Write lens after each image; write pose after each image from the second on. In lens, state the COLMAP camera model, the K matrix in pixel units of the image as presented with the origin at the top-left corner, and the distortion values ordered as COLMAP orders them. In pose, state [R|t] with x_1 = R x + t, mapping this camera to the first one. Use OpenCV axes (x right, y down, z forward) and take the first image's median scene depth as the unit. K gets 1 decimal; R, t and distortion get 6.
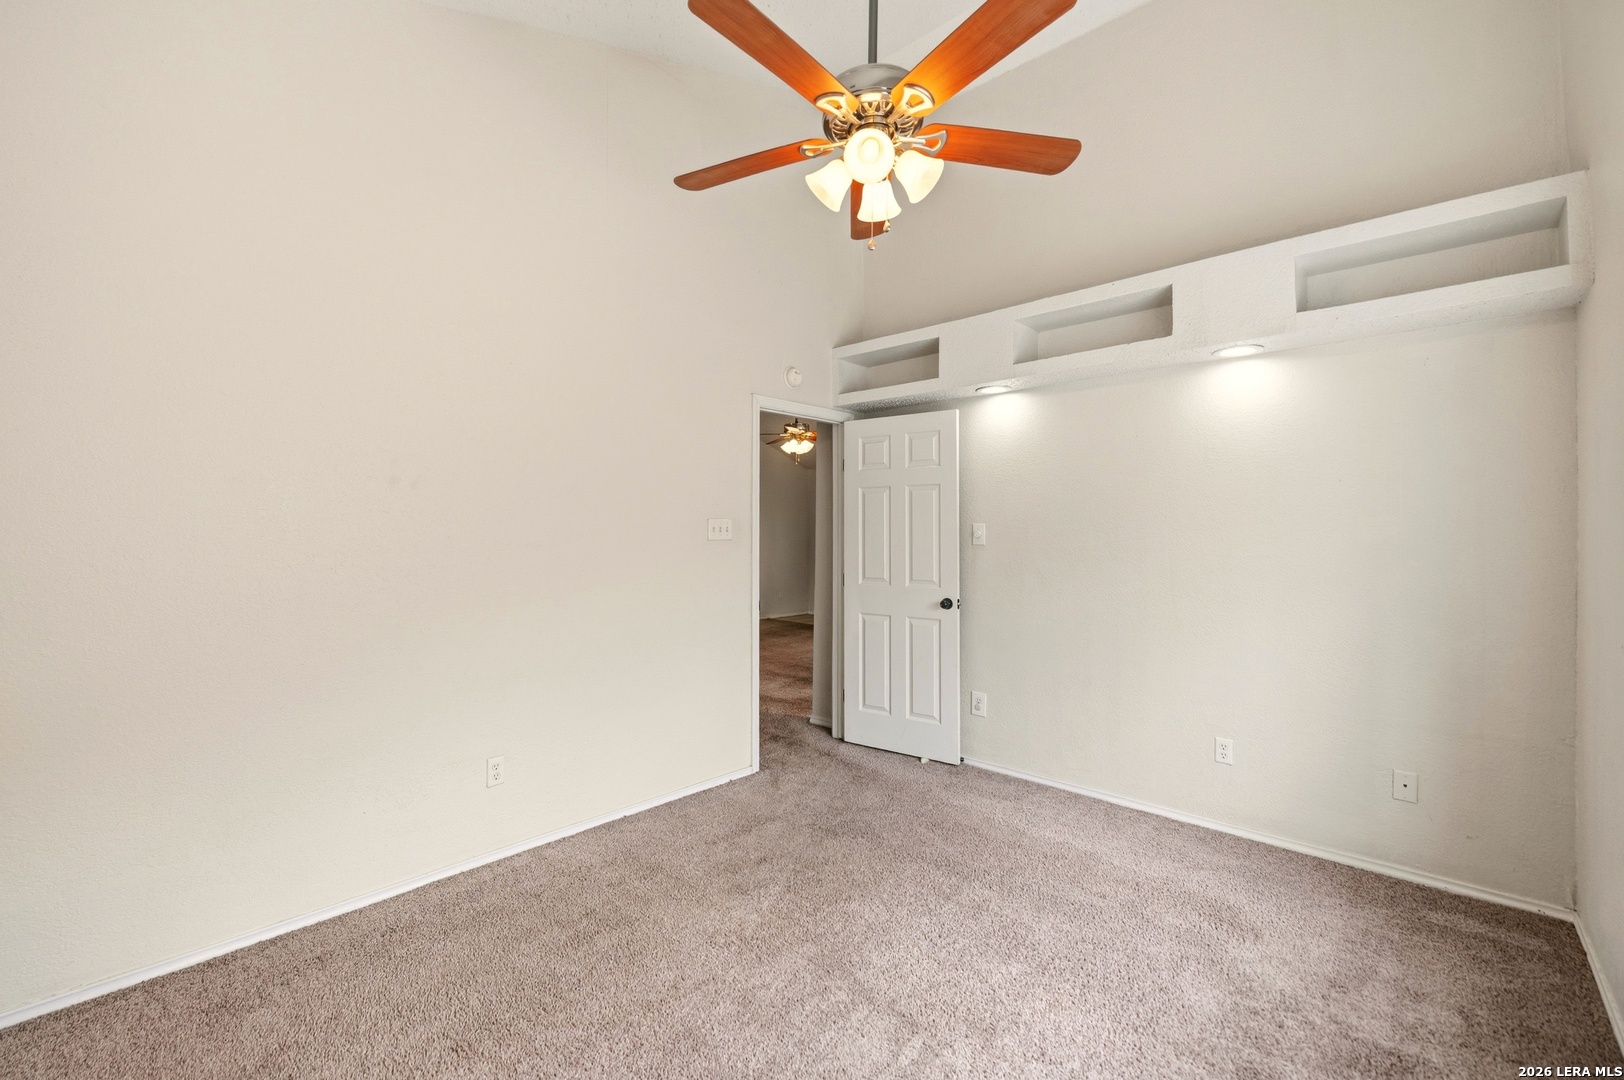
lens RADIAL K [[650.5, 0, 803.6], [0, 650.5, 527.0], [0, 0, 1]] dist [-0.008093, -0.000457]
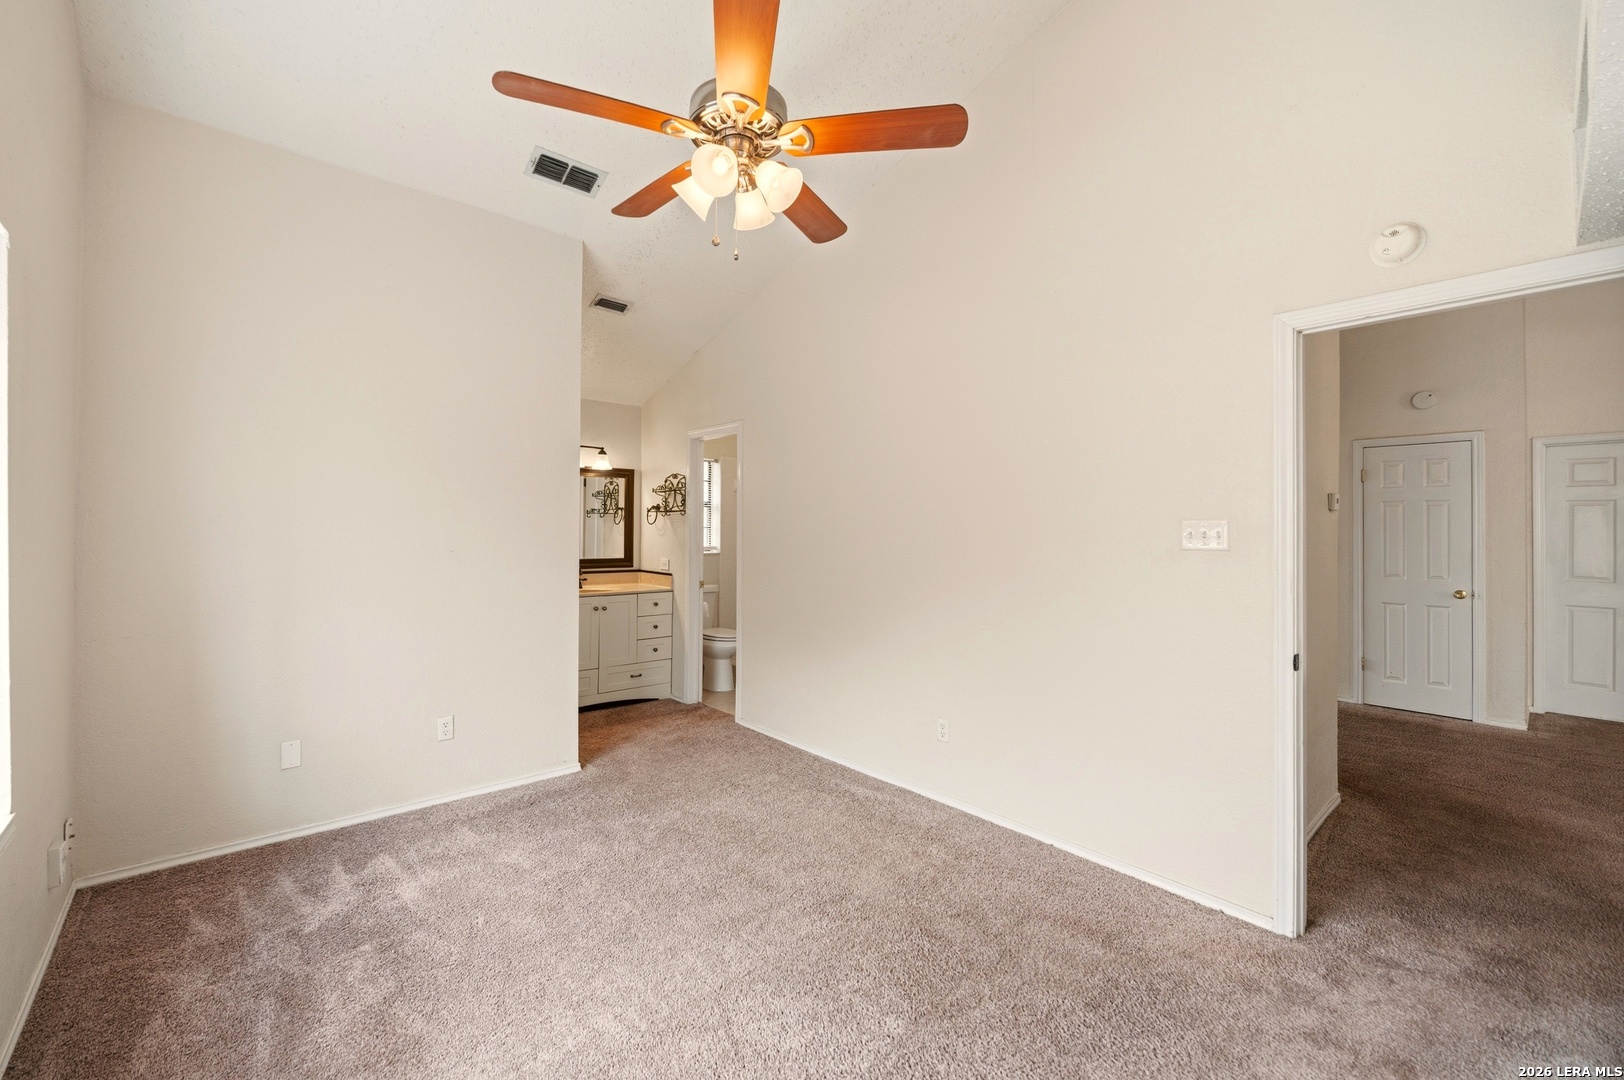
lens RADIAL K [[650.5, 0, 803.6], [0, 650.5, 527.0], [0, 0, 1]] dist [-0.008093, -0.000457]
pose [[-0.117147, -0.015445, -0.992994, 0.613603], [0.009009, 0.999821, -0.016614, 0.002164], [0.993074, -0.010892, -0.116987, 0.666393]]
